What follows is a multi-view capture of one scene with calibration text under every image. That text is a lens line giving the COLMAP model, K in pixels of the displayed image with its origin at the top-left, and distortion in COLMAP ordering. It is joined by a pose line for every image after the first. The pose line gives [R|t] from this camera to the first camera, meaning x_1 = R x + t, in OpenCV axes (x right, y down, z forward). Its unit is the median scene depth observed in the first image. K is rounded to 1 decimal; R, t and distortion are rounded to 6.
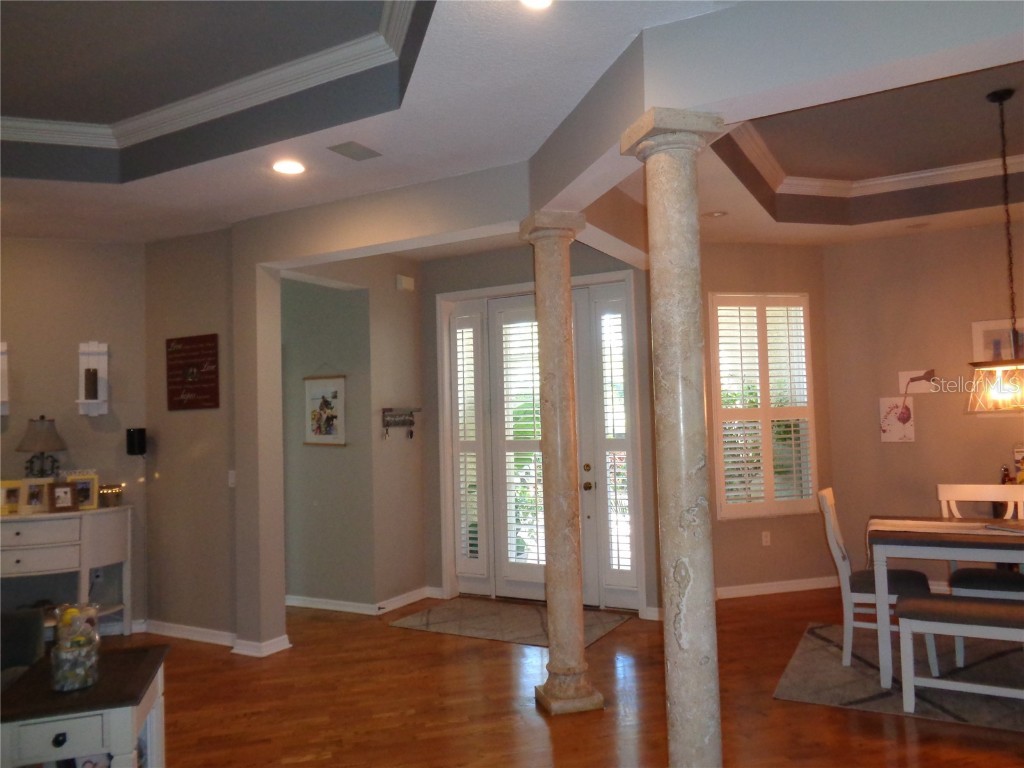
lens RADIAL K [[773.5, 0, 512.0], [0, 773.5, 384.0], [0, 0, 1]] dist [0.005114, 0.002000]
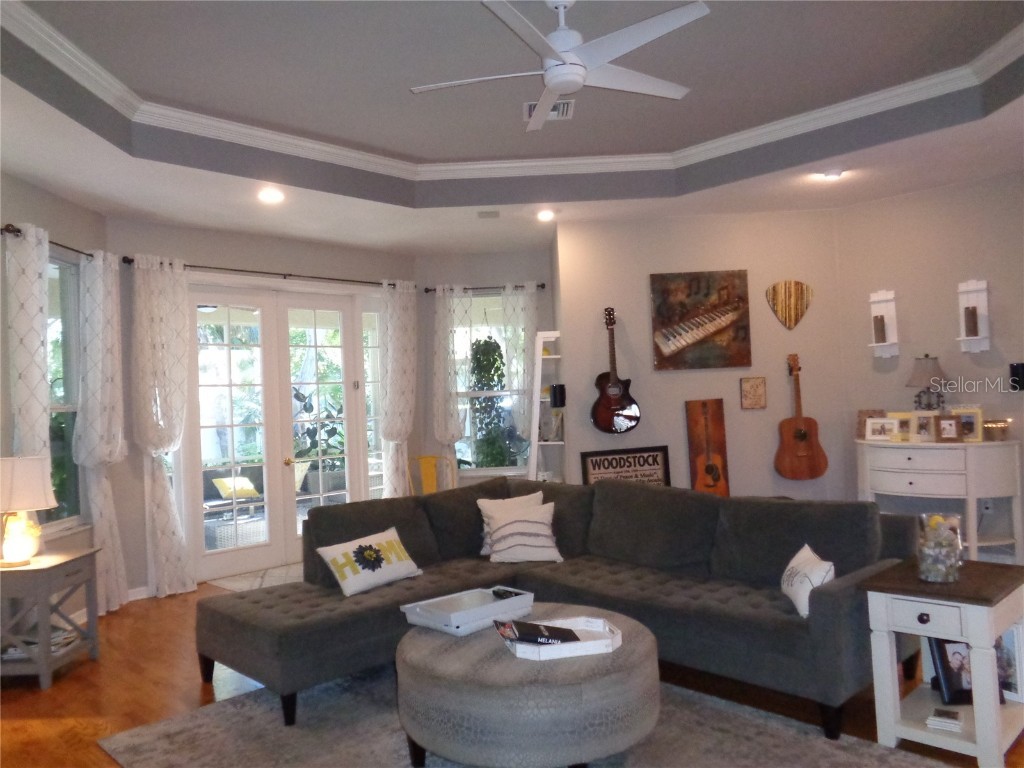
lens RADIAL K [[769.0, 0, 508.5], [0, 769.0, 390.2], [0, 0, 1]] dist [0.004066, 0.000036]
pose [[0.481369, -0.001840, -0.876516, 0.056676], [0.069860, 0.996897, 0.036273, 0.010896], [0.873730, -0.078694, 0.480004, -0.034510]]
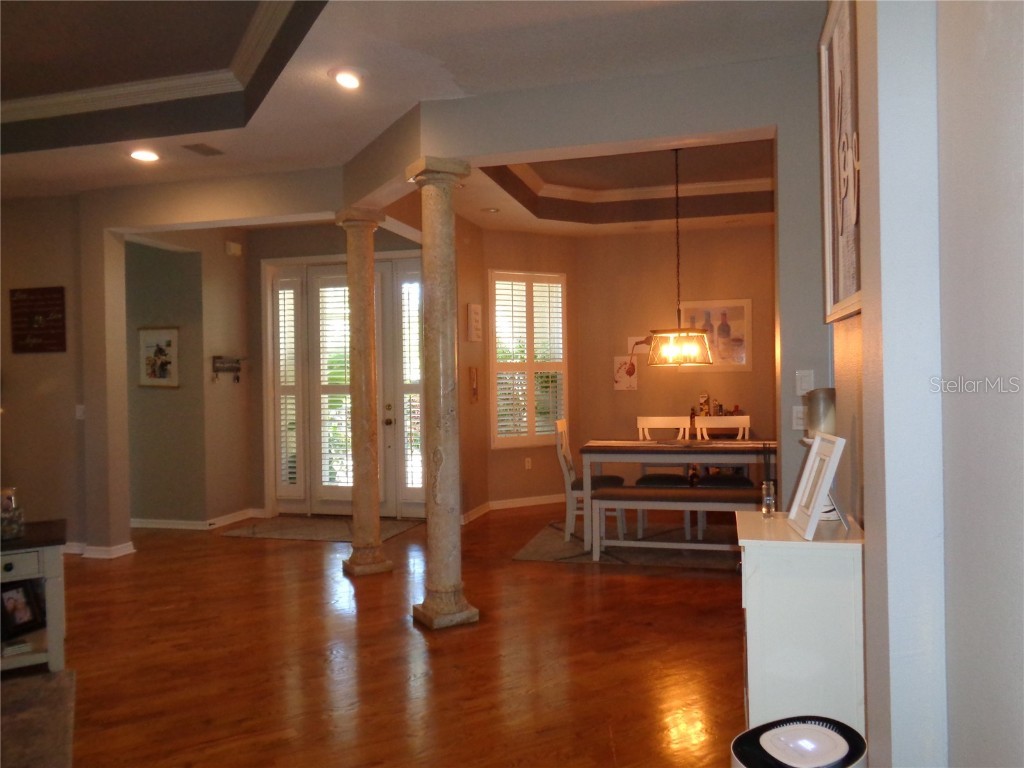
lens RADIAL K [[756.5, 0, 511.0], [0, 756.5, 388.0], [0, 0, 1]] dist [-0.003010, 0.000117]
pose [[0.970993, 0.011233, 0.238846, -0.002590], [-0.024460, 0.998322, 0.052490, 0.009474], [-0.237855, -0.056810, 0.969638, -0.238890]]
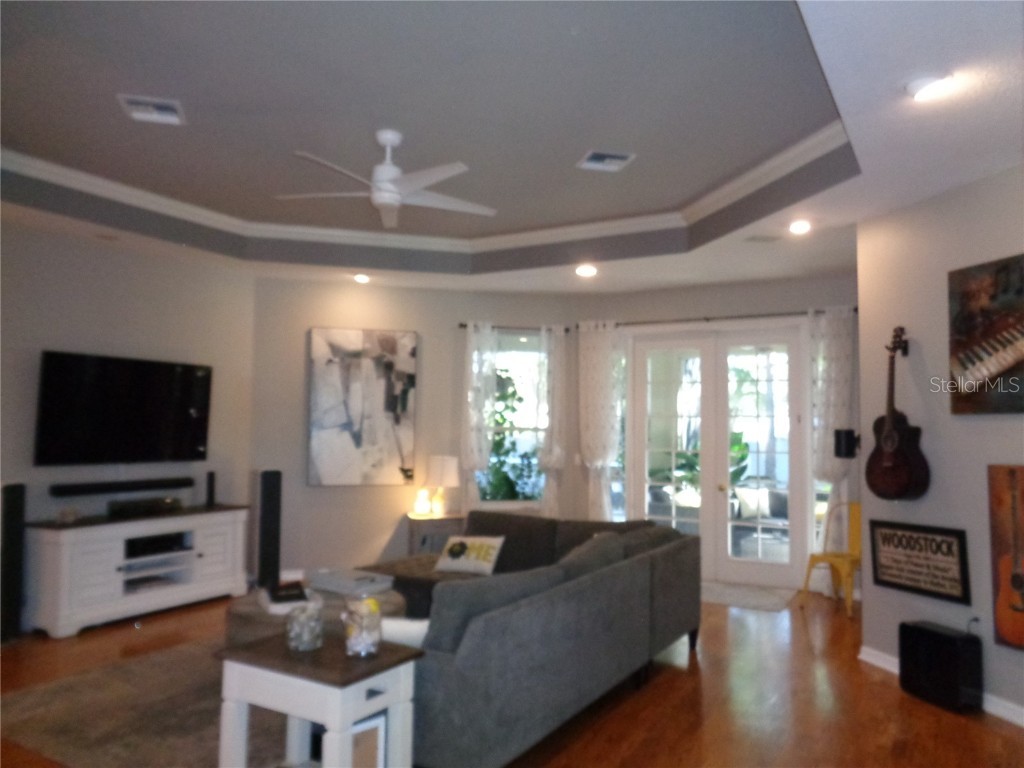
lens RADIAL K [[769.0, 0, 508.5], [0, 769.0, 390.2], [0, 0, 1]] dist [0.004066, 0.000036]
pose [[-0.722314, -0.011608, -0.691468, 0.007582], [0.043234, 0.997145, -0.061902, 0.042417], [0.690213, -0.074608, -0.719750, 0.959063]]
